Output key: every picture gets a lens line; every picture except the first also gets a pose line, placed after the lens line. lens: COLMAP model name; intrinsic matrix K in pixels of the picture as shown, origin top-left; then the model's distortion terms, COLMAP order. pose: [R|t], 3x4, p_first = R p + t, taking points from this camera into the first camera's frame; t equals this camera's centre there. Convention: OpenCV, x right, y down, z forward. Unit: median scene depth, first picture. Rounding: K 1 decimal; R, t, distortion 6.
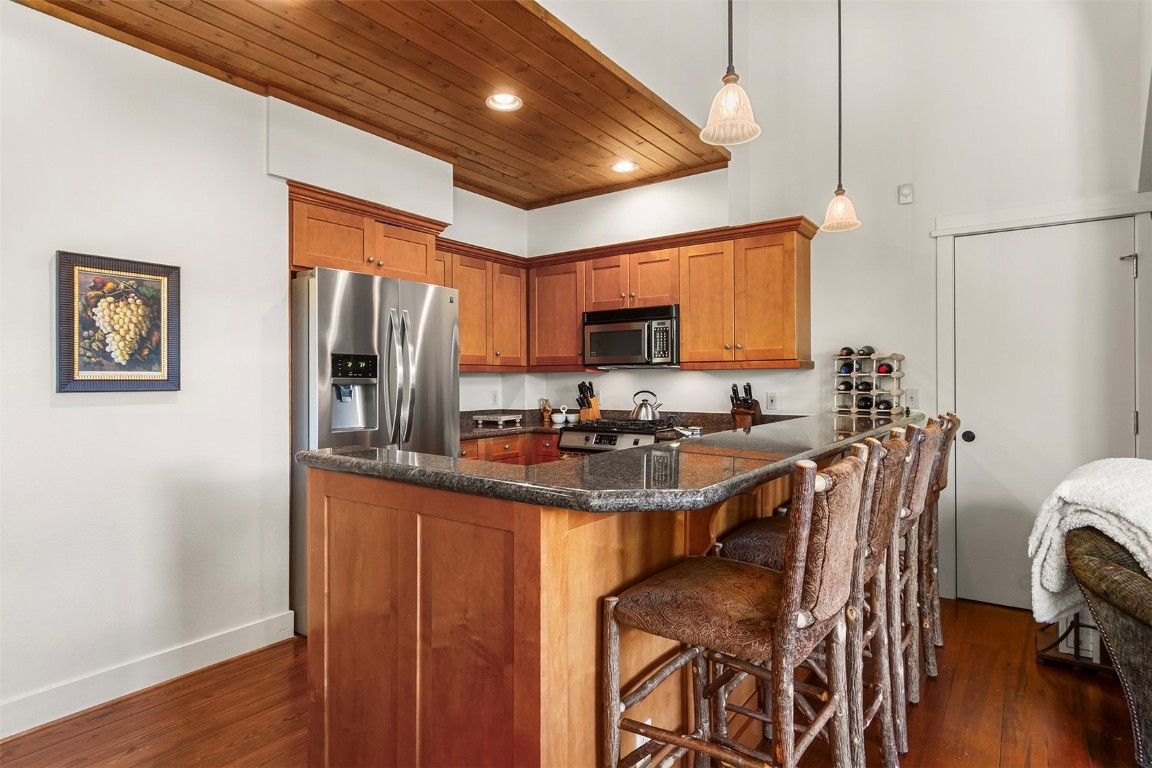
lens RADIAL K [[628.0, 0, 573.6], [0, 628.0, 378.1], [0, 0, 1]] dist [-0.000102, 0.000009]
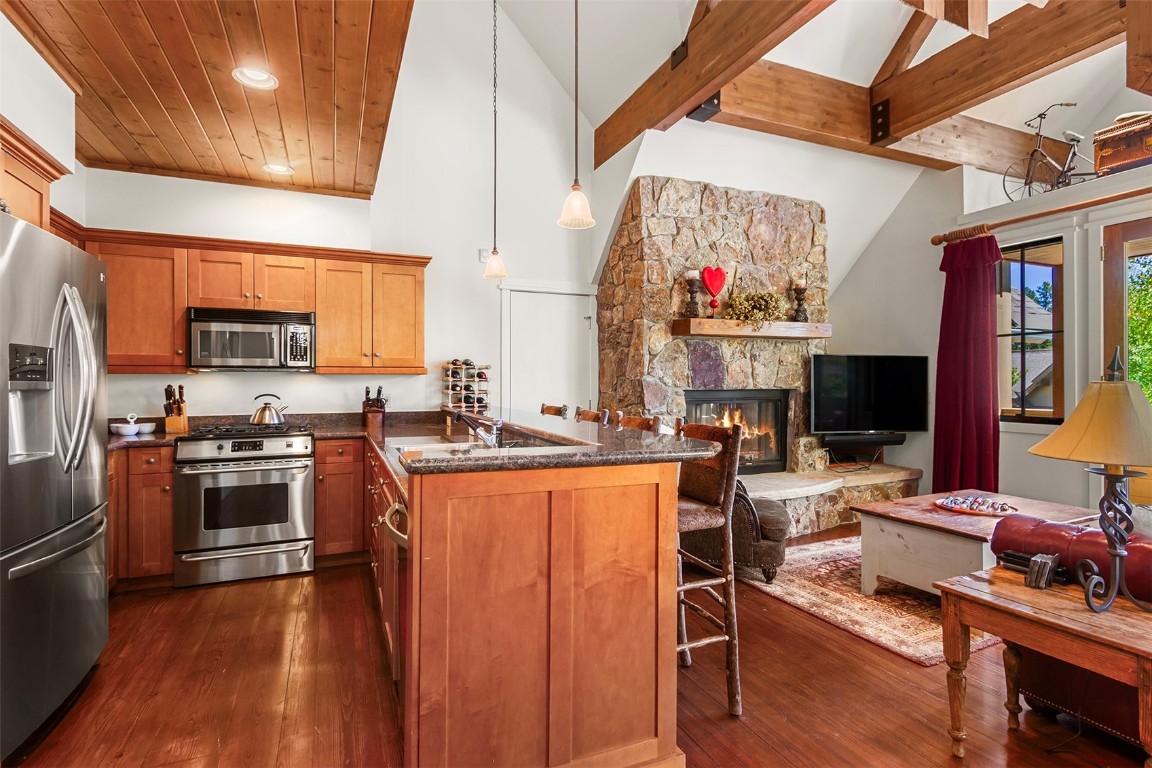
lens RADIAL K [[551.5, 0, 571.5], [0, 551.5, 382.8], [0, 0, 1]] dist [0.001124, 0.000380]
pose [[0.508584, 0.000007, 0.861012, -0.411724], [-0.003417, 0.999992, 0.002010, -0.001023], [-0.861005, -0.003964, 0.508580, 0.147821]]
